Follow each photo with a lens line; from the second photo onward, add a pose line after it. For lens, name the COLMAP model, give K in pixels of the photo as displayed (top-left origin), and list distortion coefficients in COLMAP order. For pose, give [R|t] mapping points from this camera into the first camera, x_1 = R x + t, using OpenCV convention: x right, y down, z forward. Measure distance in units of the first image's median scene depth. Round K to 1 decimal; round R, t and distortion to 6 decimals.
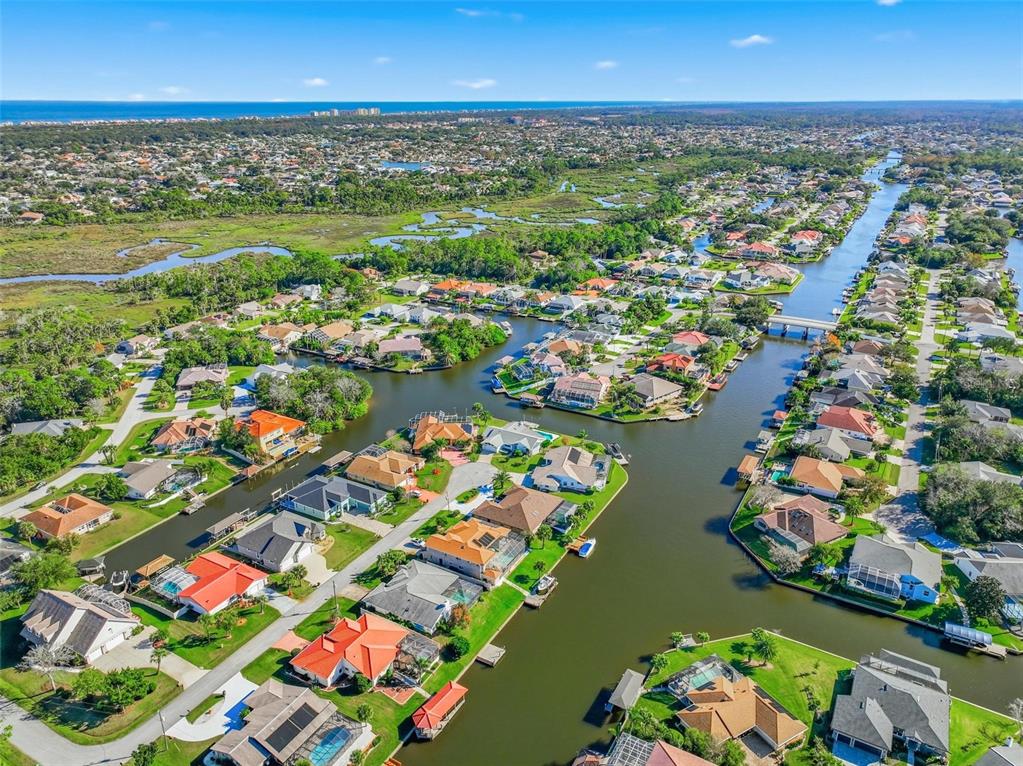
lens RADIAL K [[719.5, 0, 510.4], [0, 719.5, 383.0], [0, 0, 1]] dist [0.005847, 0.005533]
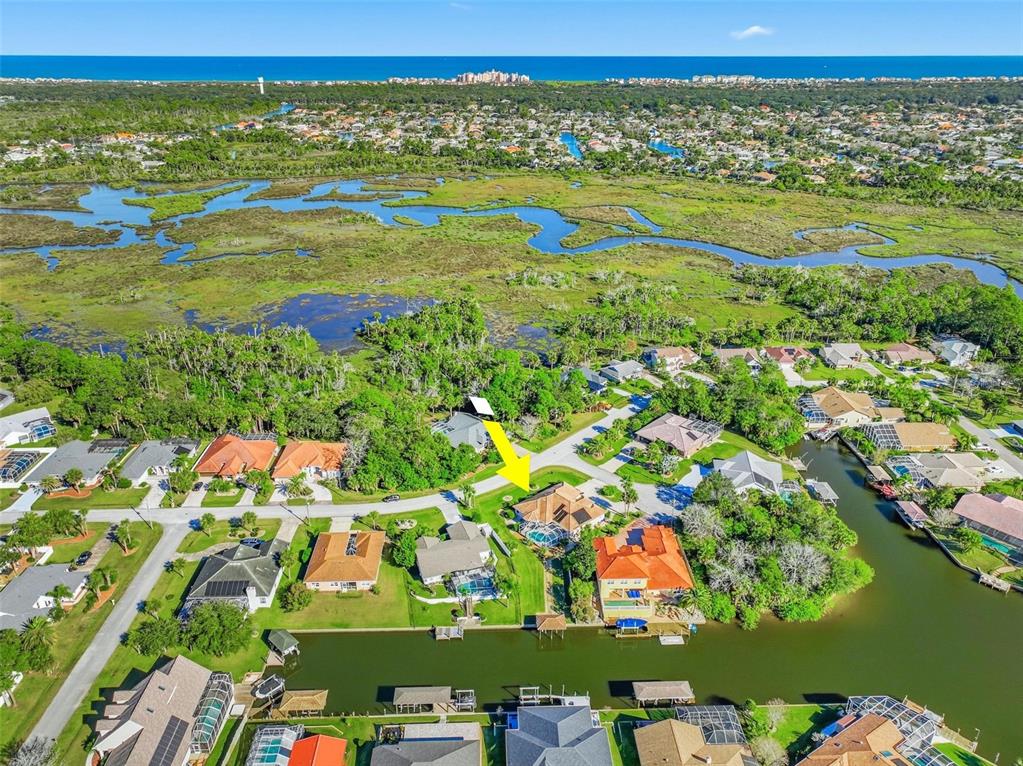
lens RADIAL K [[719.5, 0, 512.0], [0, 719.5, 382.1], [0, 0, 1]] dist [0.005847, 0.005533]
pose [[0.521690, 0.355003, -0.775765, 0.043631], [-0.314987, 0.925214, 0.211569, -0.159144], [0.792857, 0.133982, 0.594497, 0.405324]]
